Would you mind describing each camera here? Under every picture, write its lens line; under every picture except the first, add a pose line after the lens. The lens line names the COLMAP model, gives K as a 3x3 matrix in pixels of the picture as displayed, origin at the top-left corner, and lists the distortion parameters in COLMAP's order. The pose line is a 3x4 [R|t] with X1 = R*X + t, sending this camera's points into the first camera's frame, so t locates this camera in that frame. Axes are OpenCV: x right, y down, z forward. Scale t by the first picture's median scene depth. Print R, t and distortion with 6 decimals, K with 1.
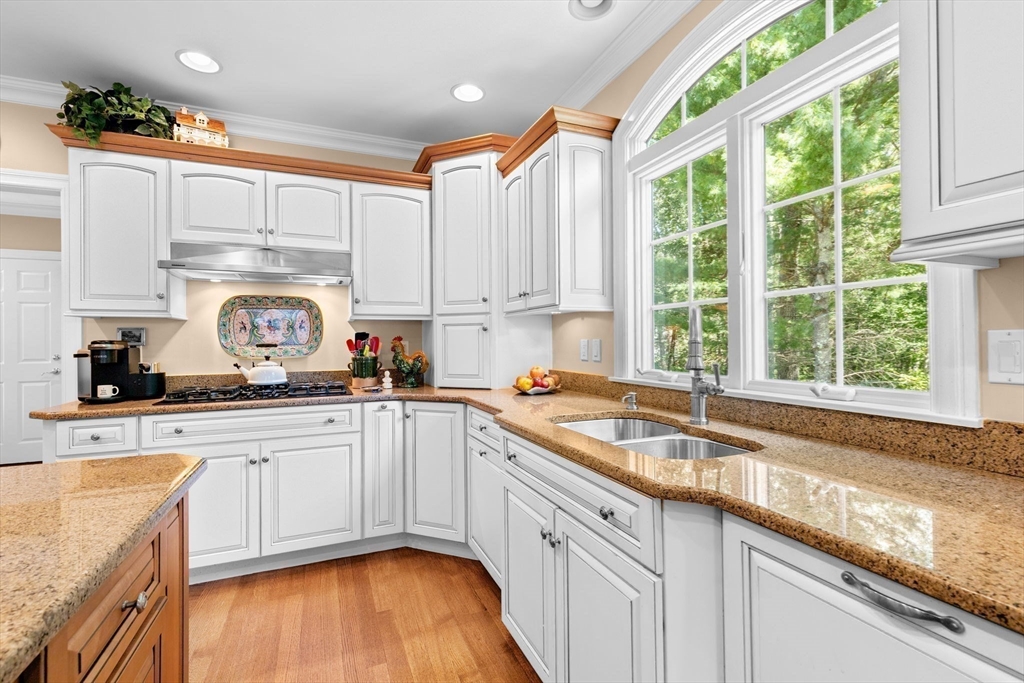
lens RADIAL K [[461.0, 0, 508.7], [0, 461.0, 338.3], [0, 0, 1]] dist [0.003952, 0.001201]
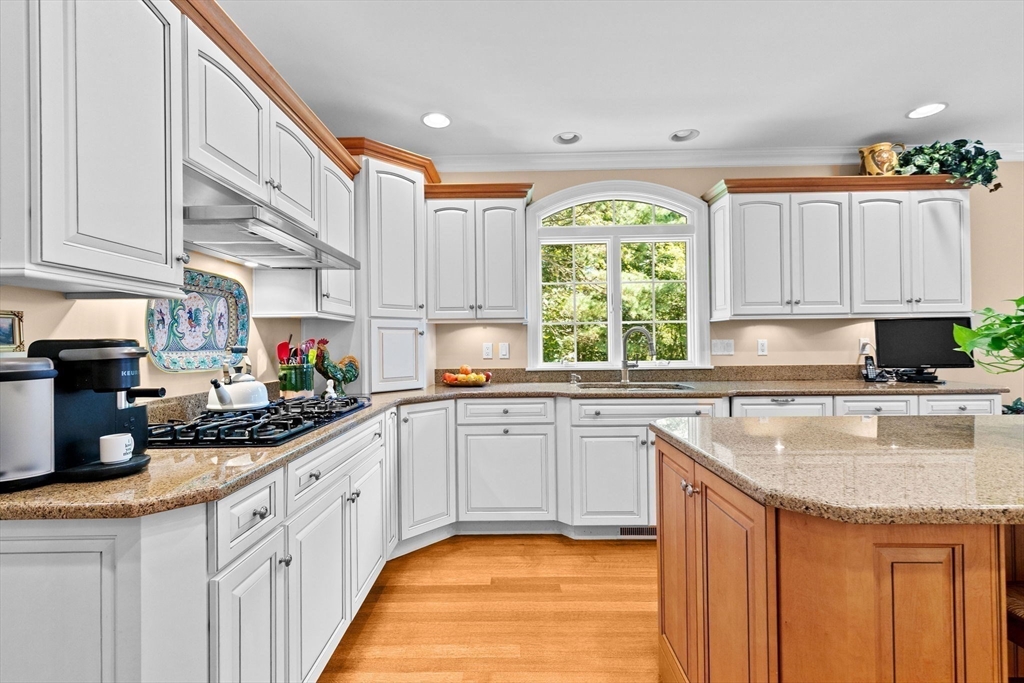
lens RADIAL K [[461.0, 0, 507.1], [0, 461.0, 340.4], [0, 0, 1]] dist [0.003952, 0.001201]
pose [[0.393231, 0.011035, 0.919374, -1.032586], [0.001734, 0.999917, -0.012744, 0.011112], [-0.919438, 0.006605, 0.393179, 0.409505]]
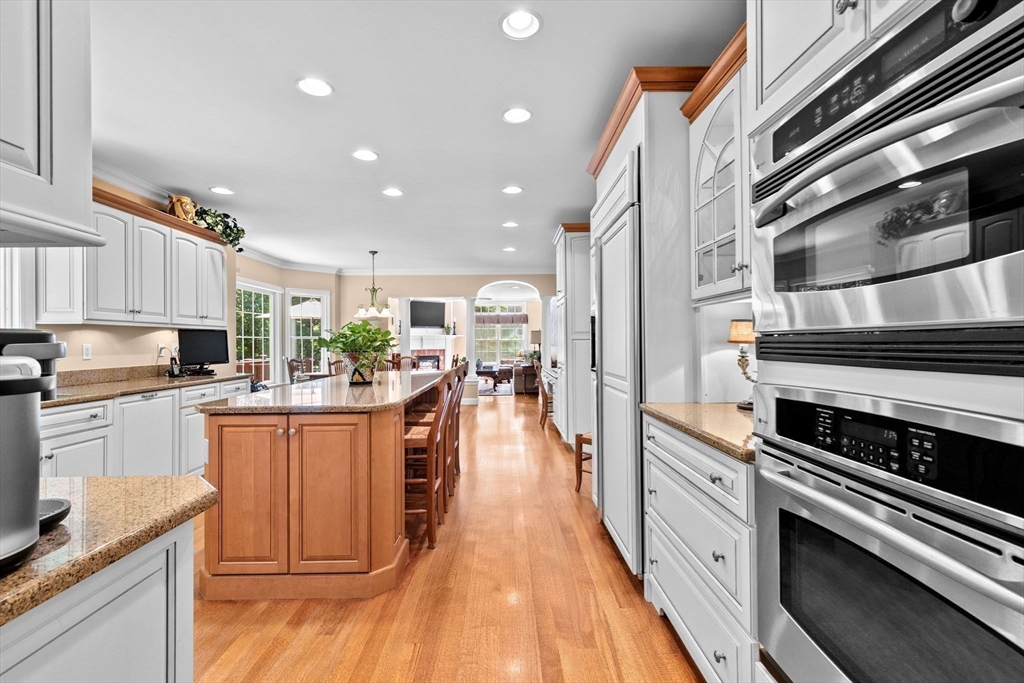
lens RADIAL K [[461.0, 0, 508.6], [0, 461.0, 341.0], [0, 0, 1]] dist [0.003952, 0.001201]
pose [[-0.928737, 0.019530, 0.370224, -1.167280], [0.015775, 0.999789, -0.013167, 0.021163], [-0.370403, -0.006388, -0.928849, 1.047541]]
